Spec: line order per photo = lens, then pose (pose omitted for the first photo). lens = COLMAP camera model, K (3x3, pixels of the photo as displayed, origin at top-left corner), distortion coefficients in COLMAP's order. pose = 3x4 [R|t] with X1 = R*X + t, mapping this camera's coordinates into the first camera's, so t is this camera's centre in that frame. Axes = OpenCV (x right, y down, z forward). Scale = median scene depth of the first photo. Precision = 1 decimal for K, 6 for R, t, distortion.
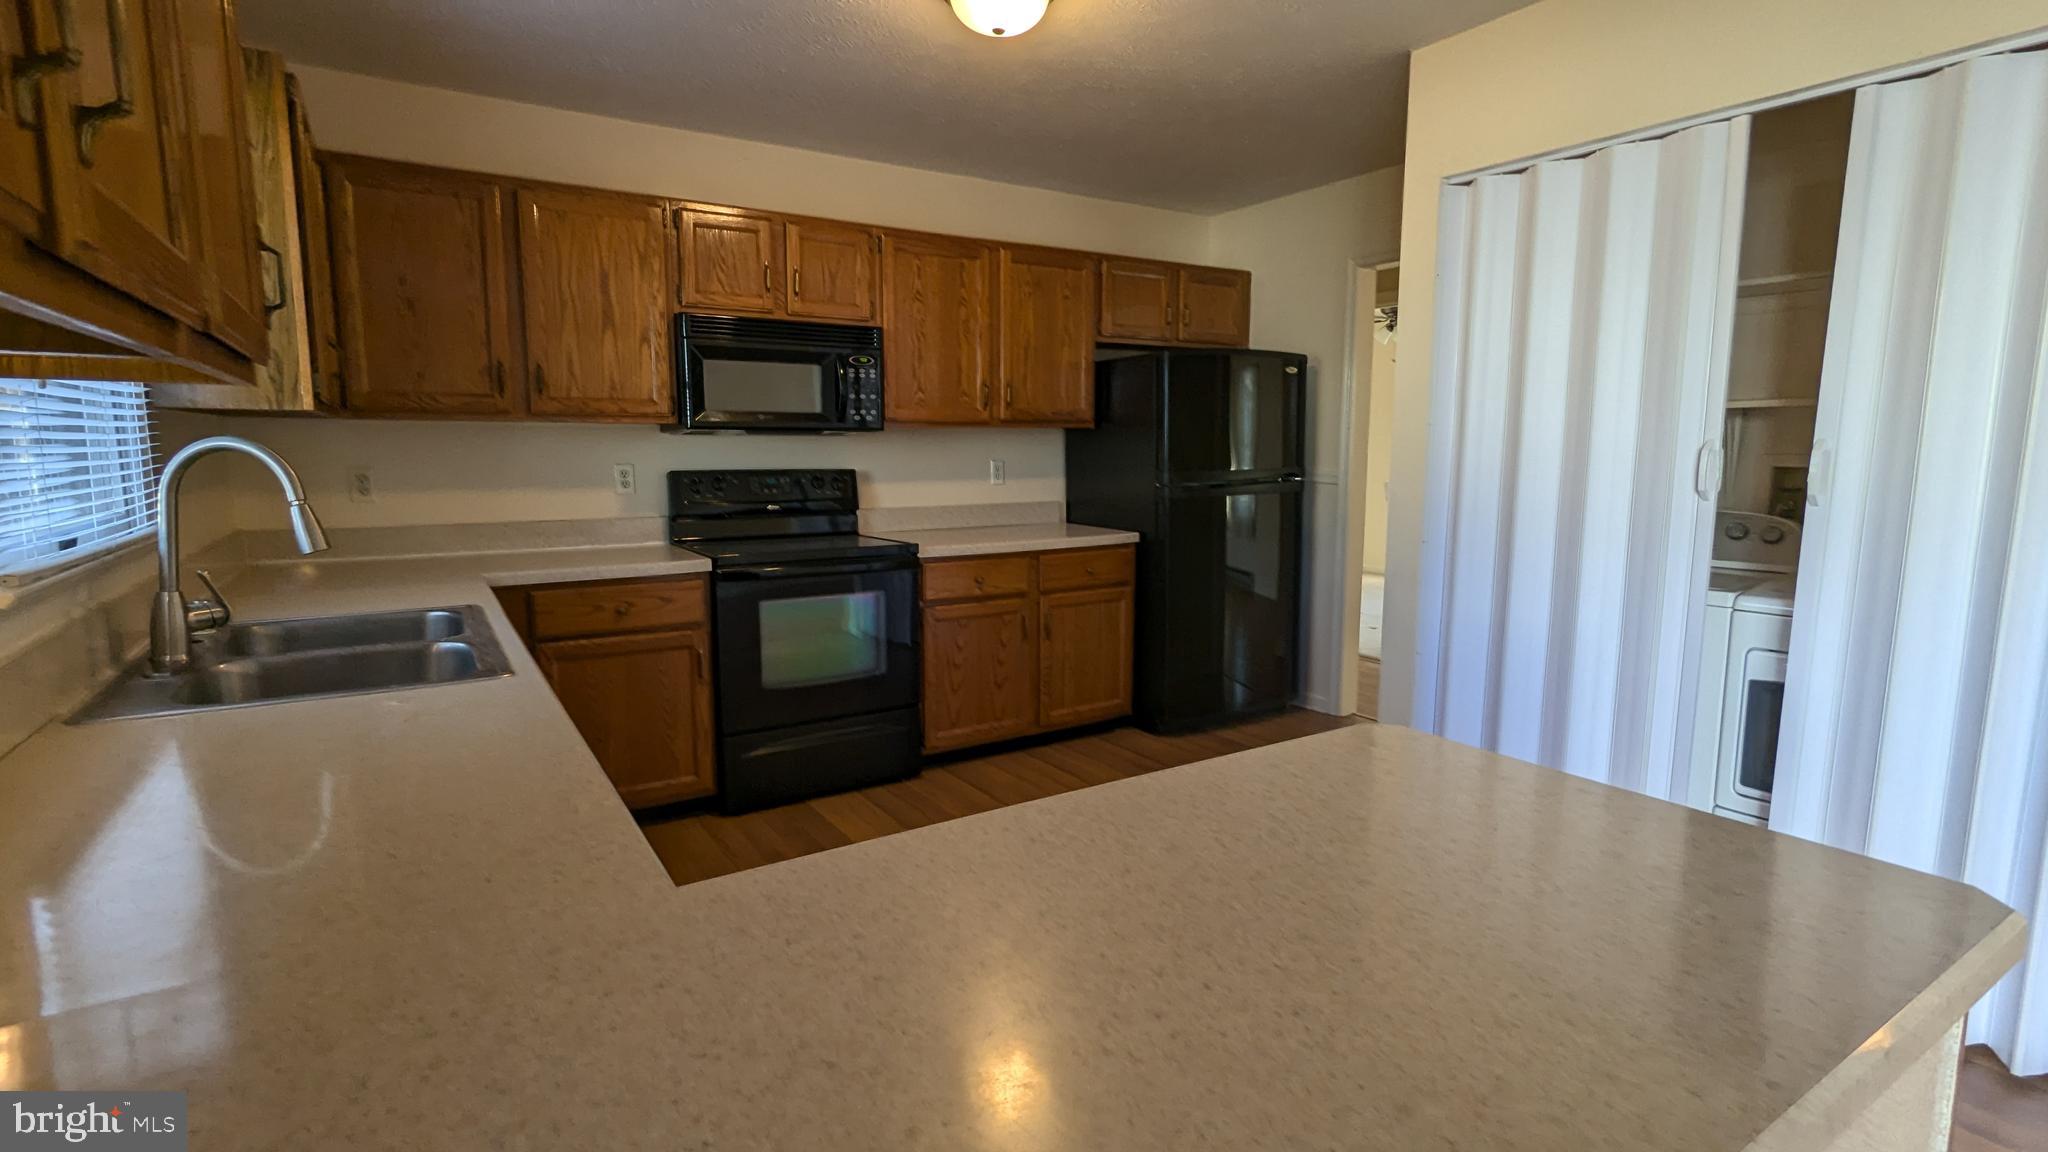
lens RADIAL K [[988.4, 0, 1059.7], [0, 988.4, 581.0], [0, 0, 1]] dist [0.001709, -0.000069]
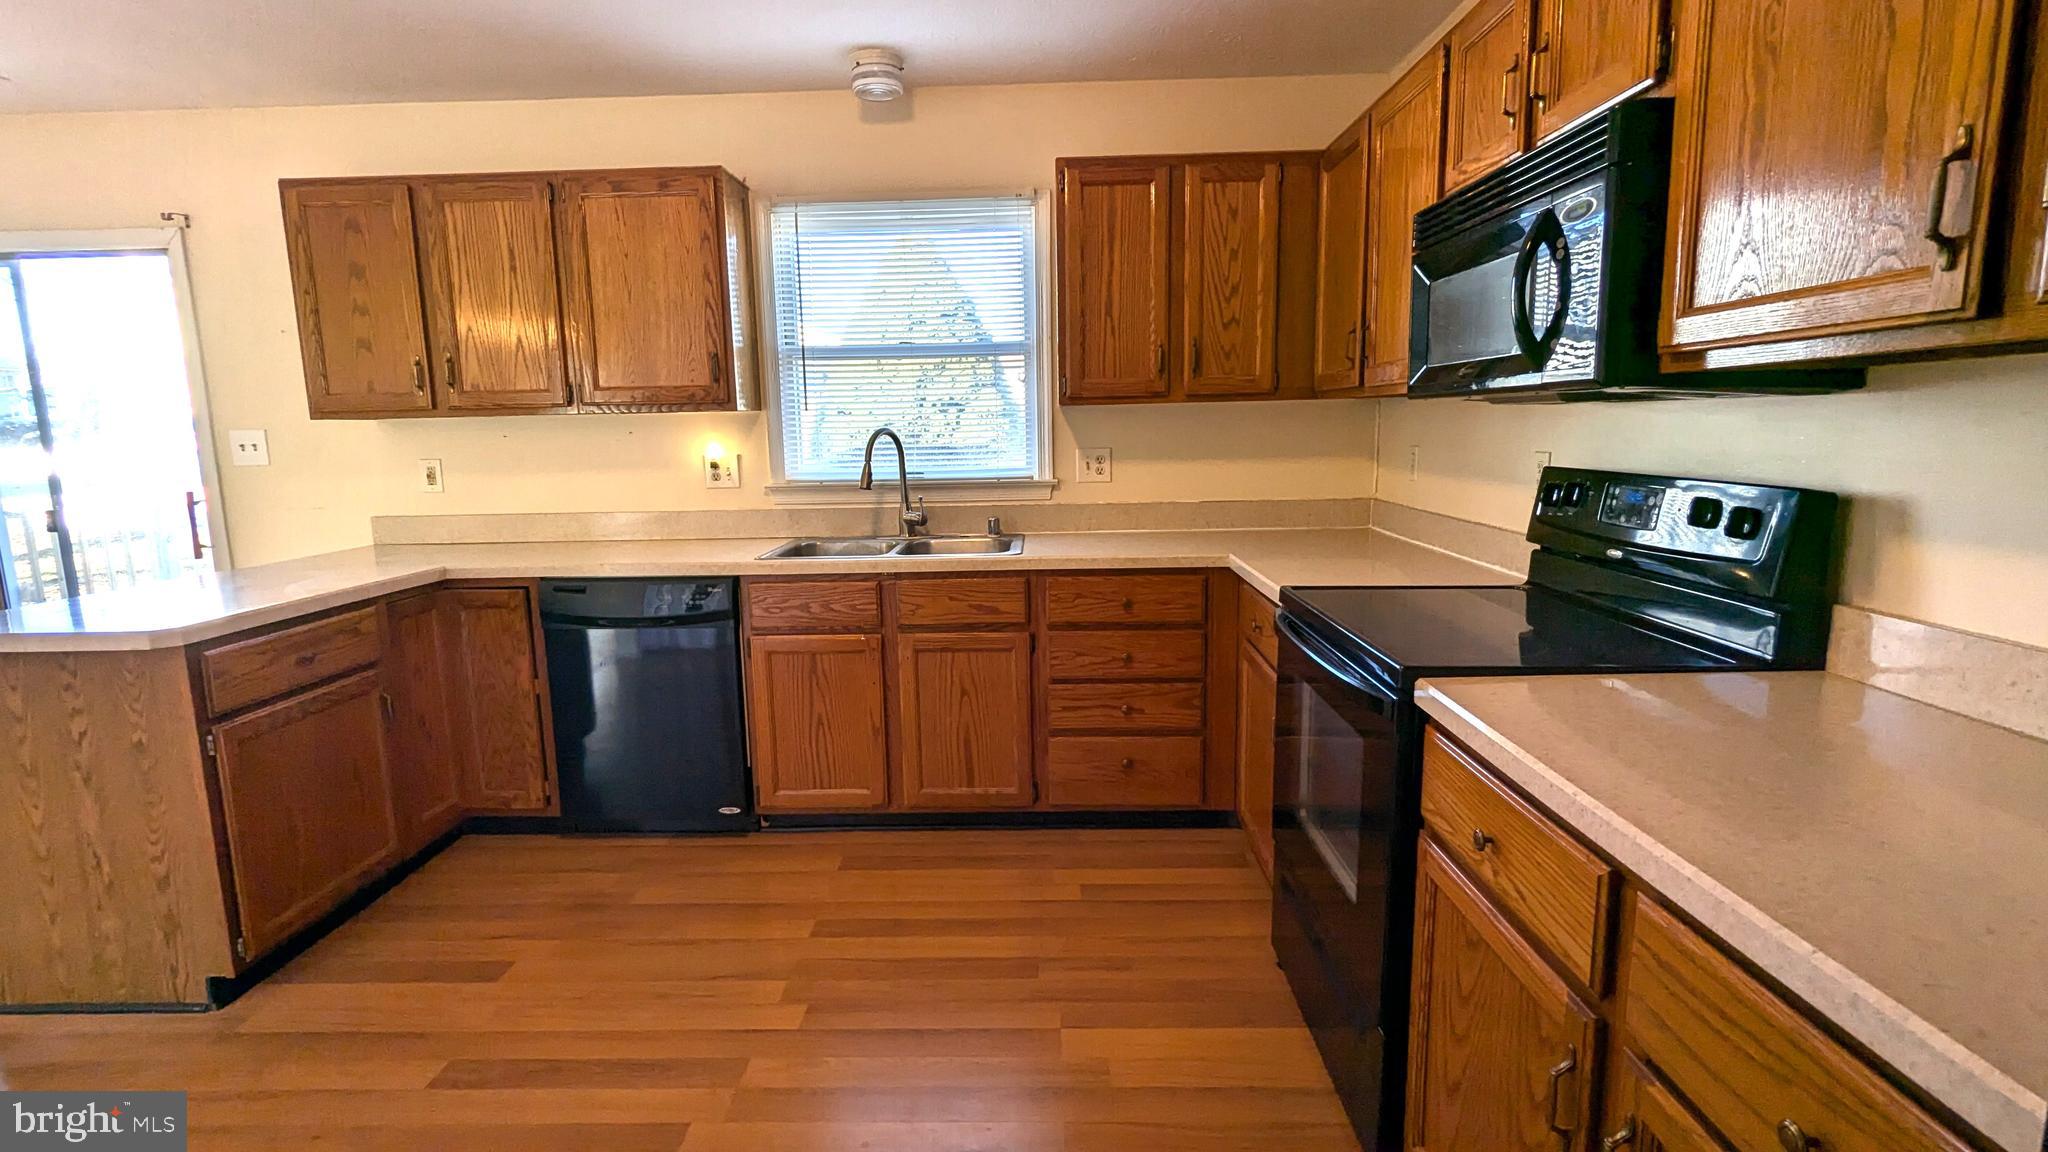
lens RADIAL K [[973.2, 0, 1021.7], [0, 973.2, 572.1], [0, 0, 1]] dist [0.001331, 0.001095]
pose [[-0.573124, 0.132098, -0.808752, 0.236064], [-0.094401, 0.969709, 0.225286, -0.134258], [0.814013, 0.205464, -0.543293, 0.951246]]
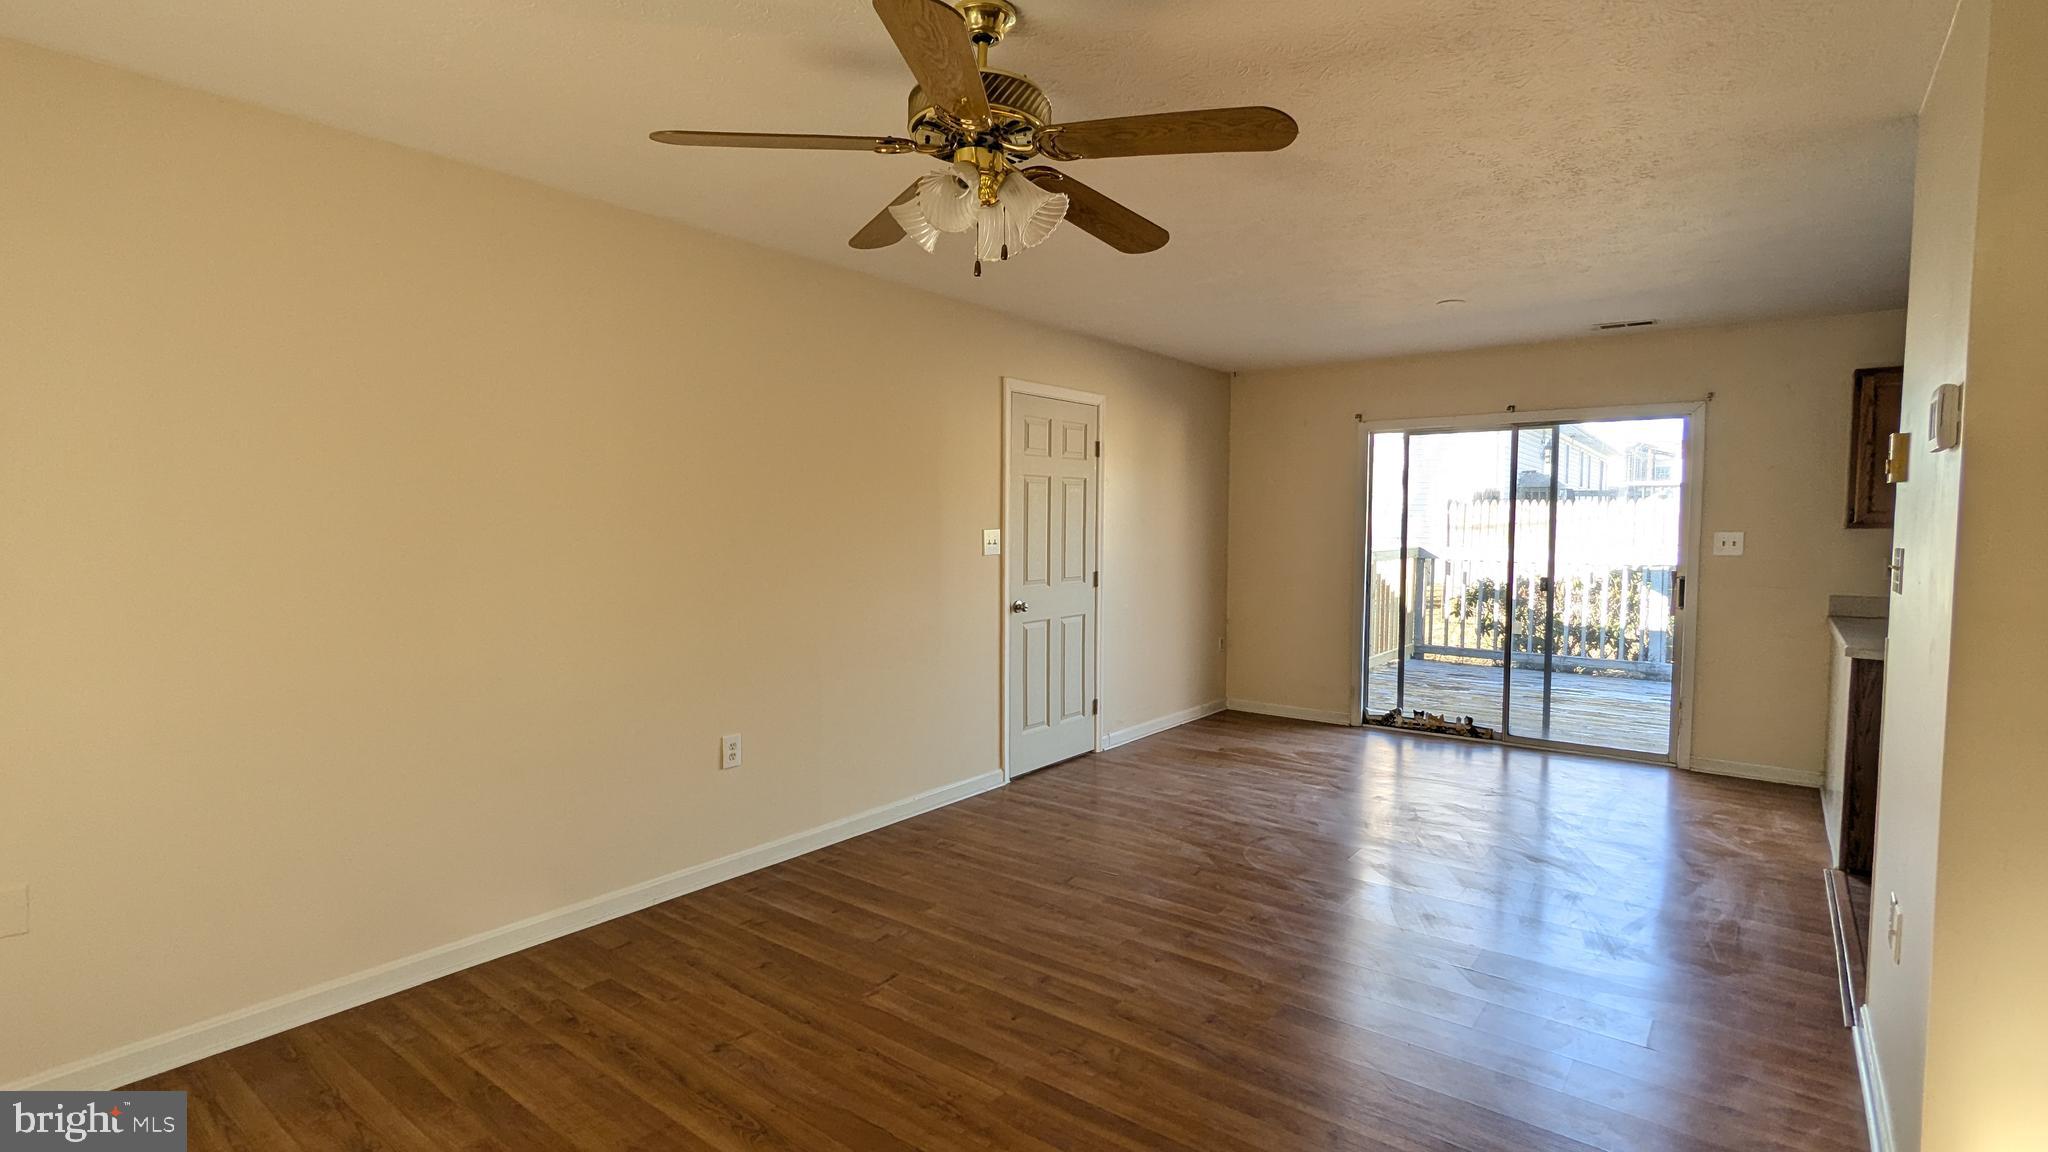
lens RADIAL K [[962.4, 0, 1024.4], [0, 962.4, 576.3], [0, 0, 1]] dist [0.002903, -0.000027]
pose [[-0.946597, 0.011997, -0.322195, 1.183073], [-0.051920, 0.980594, 0.189051, -0.131393], [0.318211, 0.195684, -0.927604, 0.790875]]
